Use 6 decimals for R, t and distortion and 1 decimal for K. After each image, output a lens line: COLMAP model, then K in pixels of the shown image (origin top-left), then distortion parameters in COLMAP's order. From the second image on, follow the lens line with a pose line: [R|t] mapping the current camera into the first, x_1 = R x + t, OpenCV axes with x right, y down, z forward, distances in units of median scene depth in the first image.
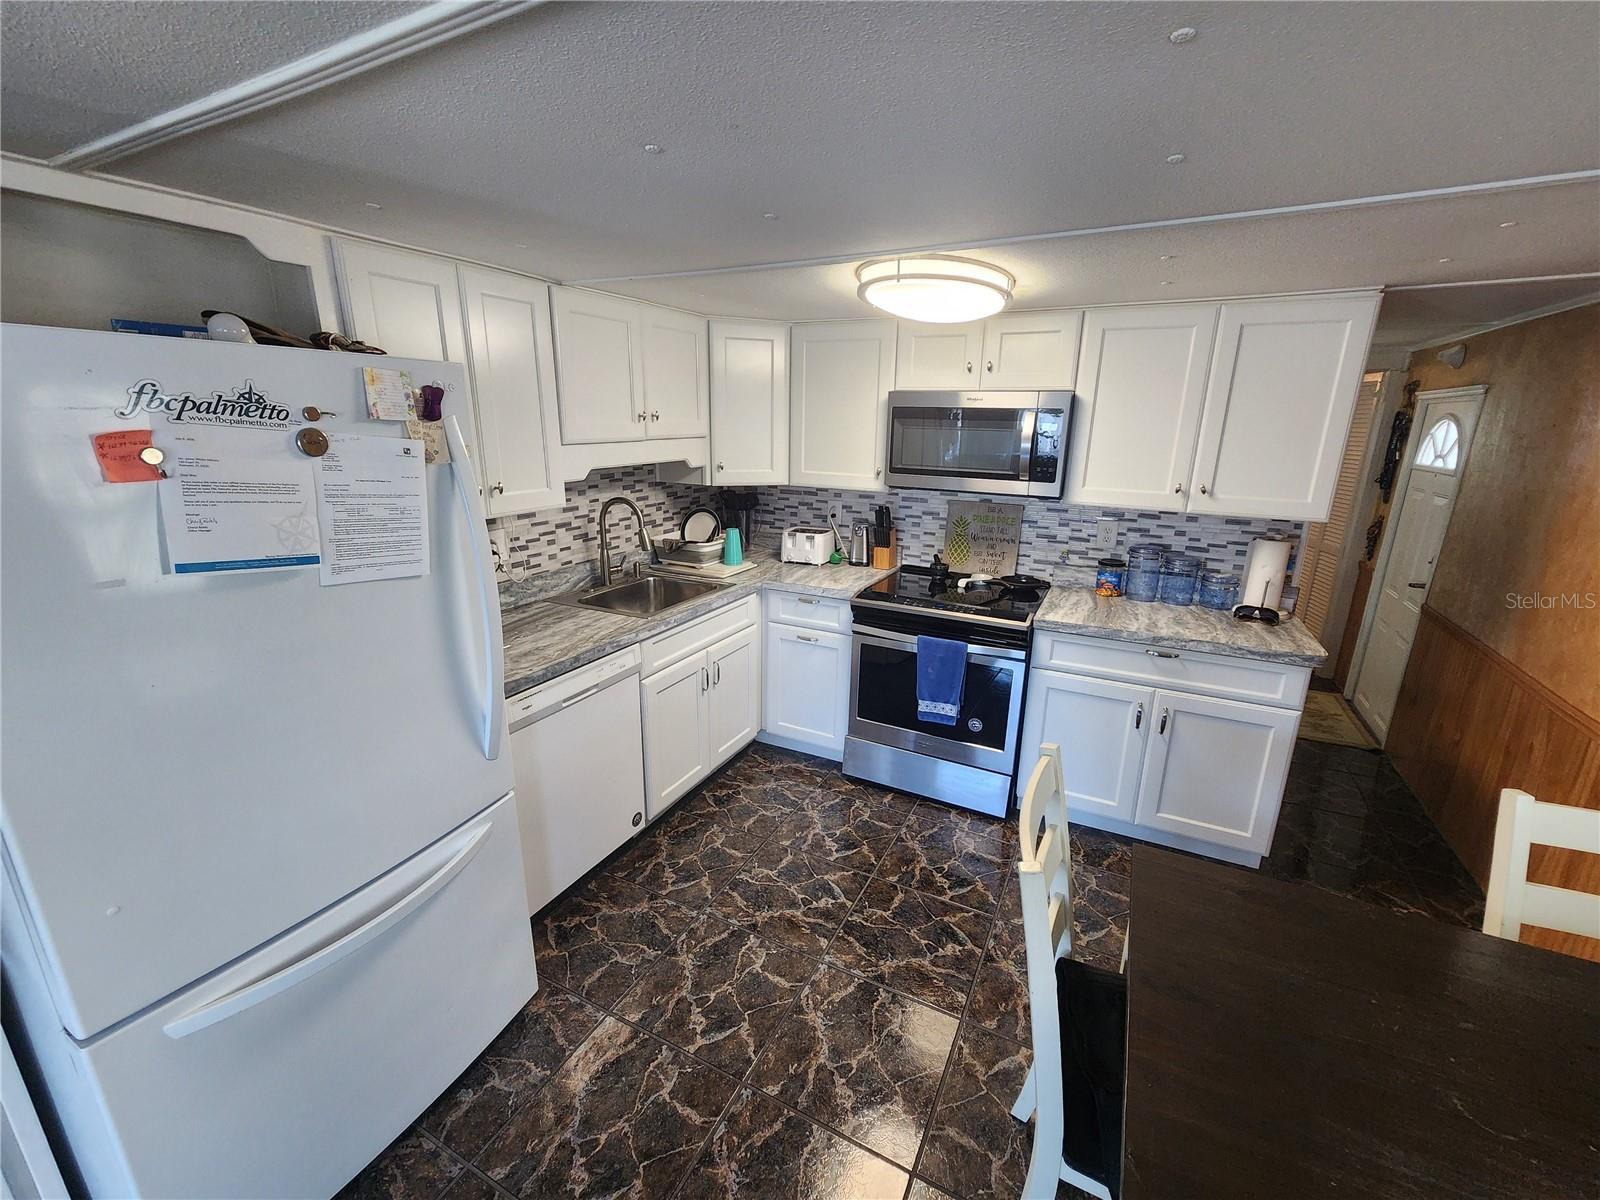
lens RADIAL K [[658.2, 0, 802.6], [0, 658.2, 597.3], [0, 0, 1]] dist [0.002185, 0.000539]
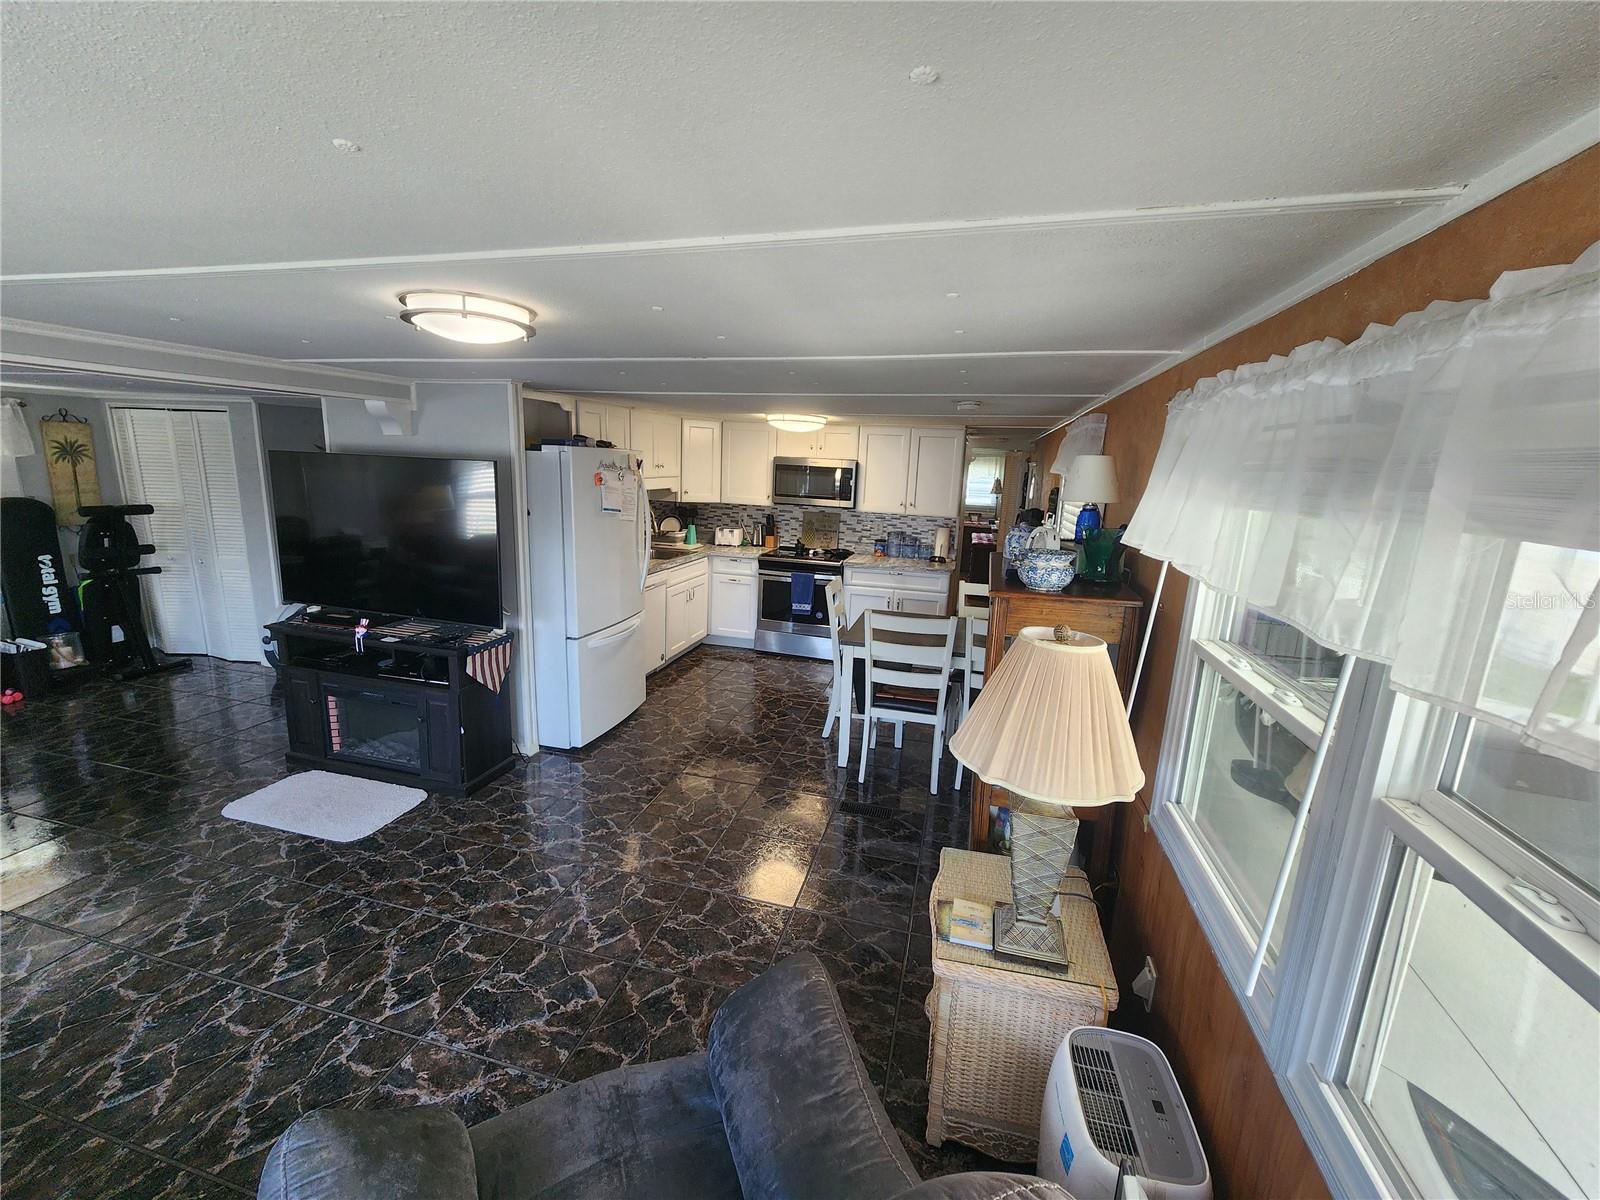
lens RADIAL K [[658.2, 0, 802.9], [0, 658.2, 595.6], [0, 0, 1]] dist [0.002185, 0.000539]
pose [[0.975696, -0.015657, 0.218568, -0.249933], [0.029177, 0.997845, -0.058766, 0.257151], [-0.217177, 0.063715, 0.974050, -1.051460]]
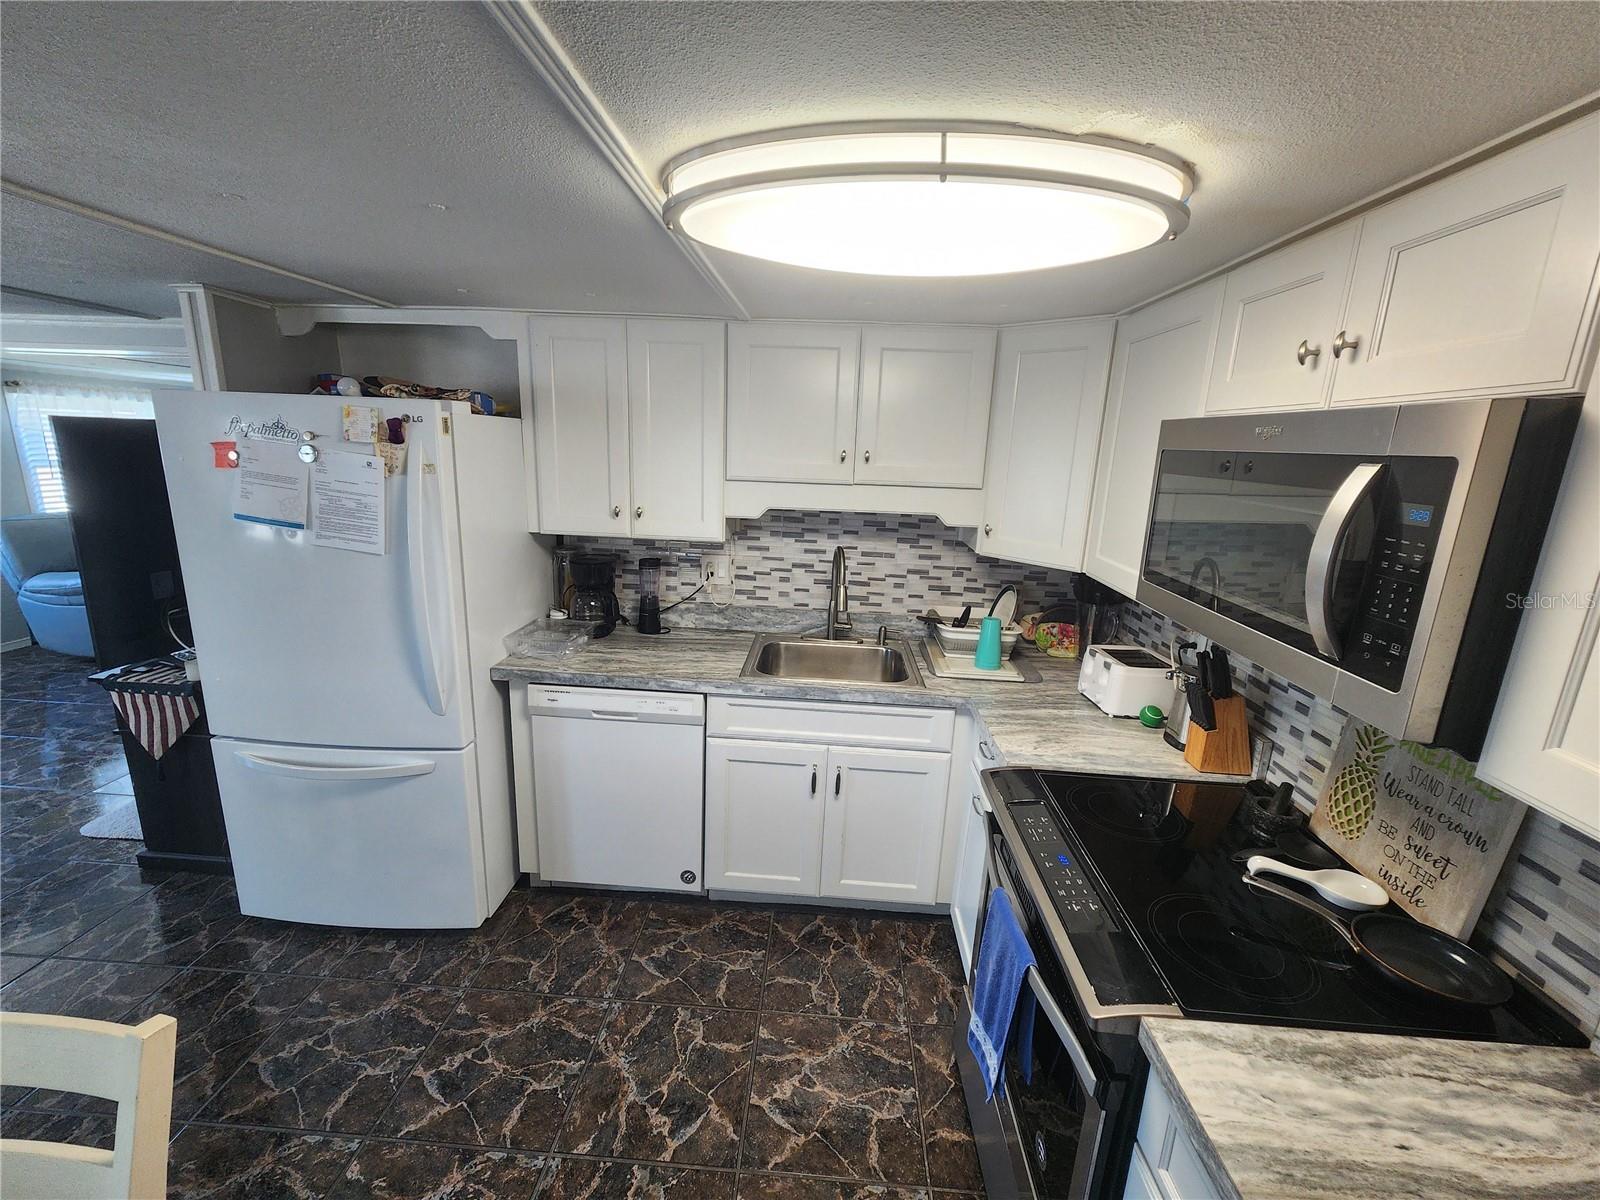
lens RADIAL K [[658.2, 0, 795.6], [0, 658.2, 599.9], [0, 0, 1]] dist [0.002185, 0.000539]
pose [[0.411569, 0.214265, -0.885834, 0.516098], [-0.275656, 0.955712, 0.103094, -0.164406], [0.868692, 0.201755, 0.452405, 0.586130]]
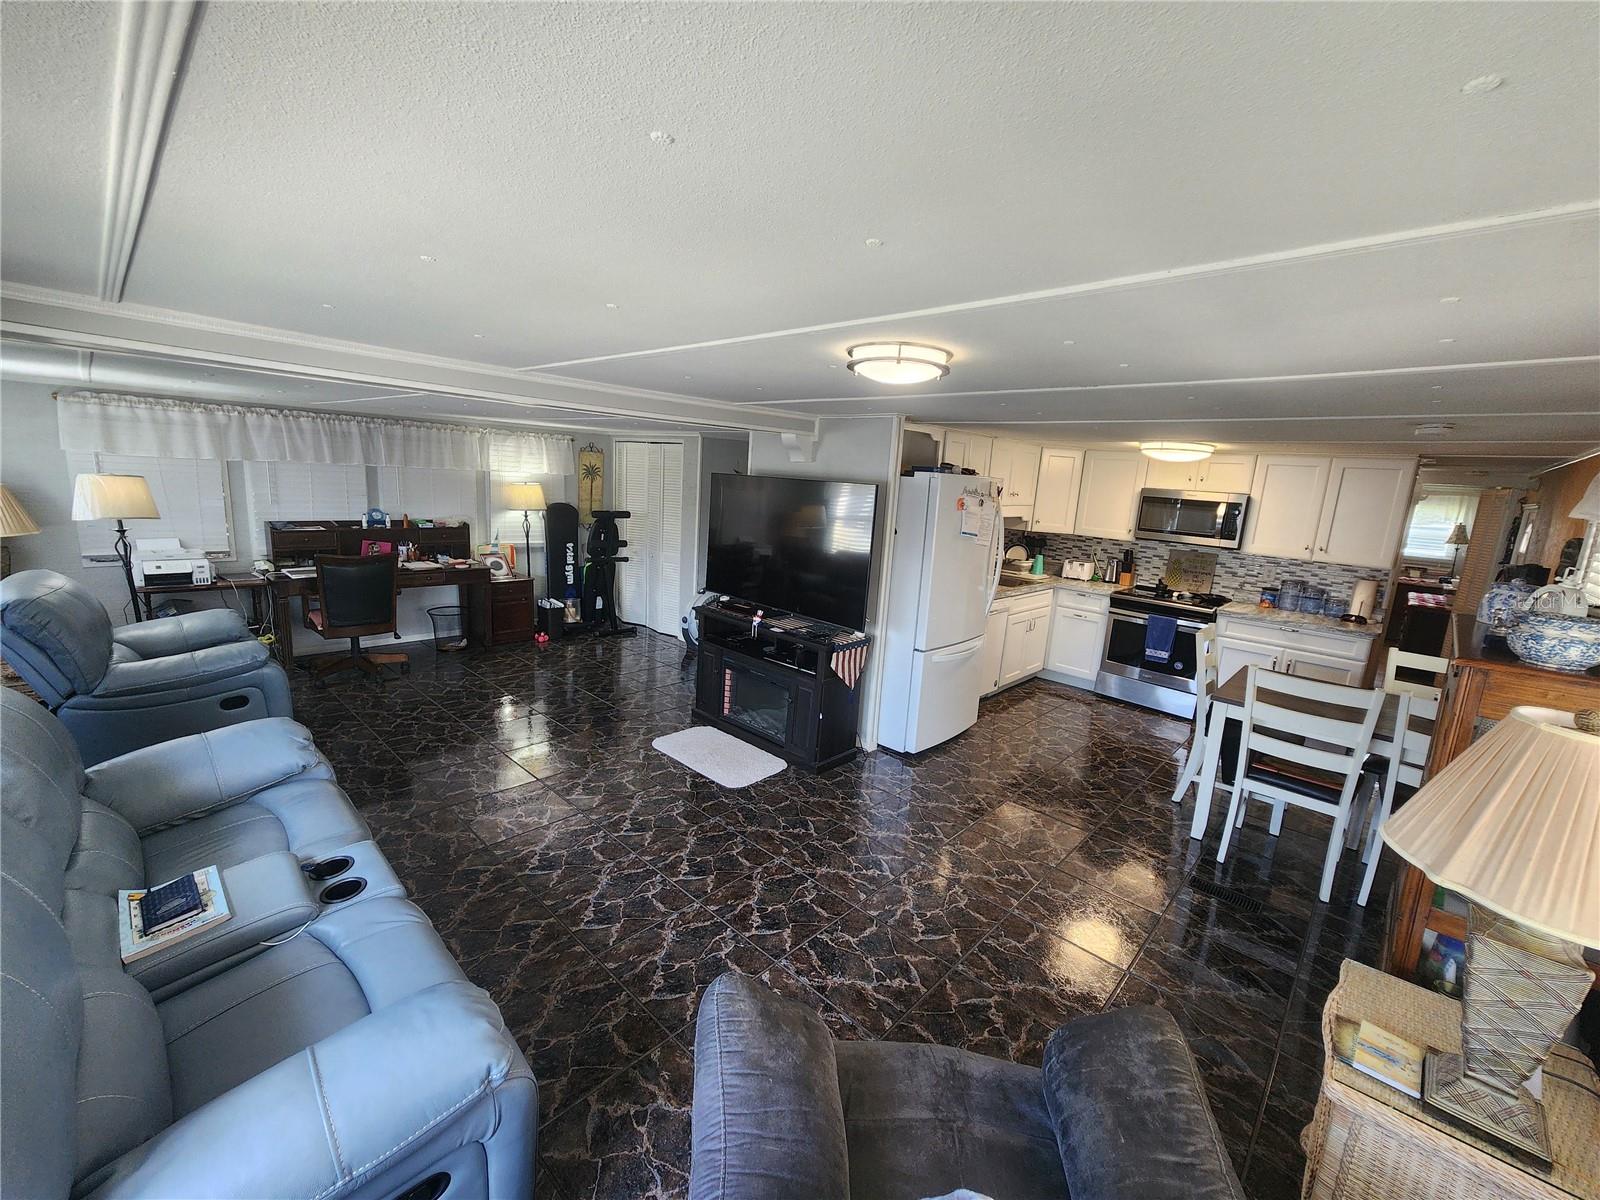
lens RADIAL K [[658.2, 0, 805.6], [0, 658.2, 598.3], [0, 0, 1]] dist [0.002185, 0.000539]
pose [[0.961491, 0.098358, -0.256633, -0.297972], [-0.121117, 0.989846, -0.074401, 0.276032], [0.246709, 0.102619, 0.963641, -1.097233]]
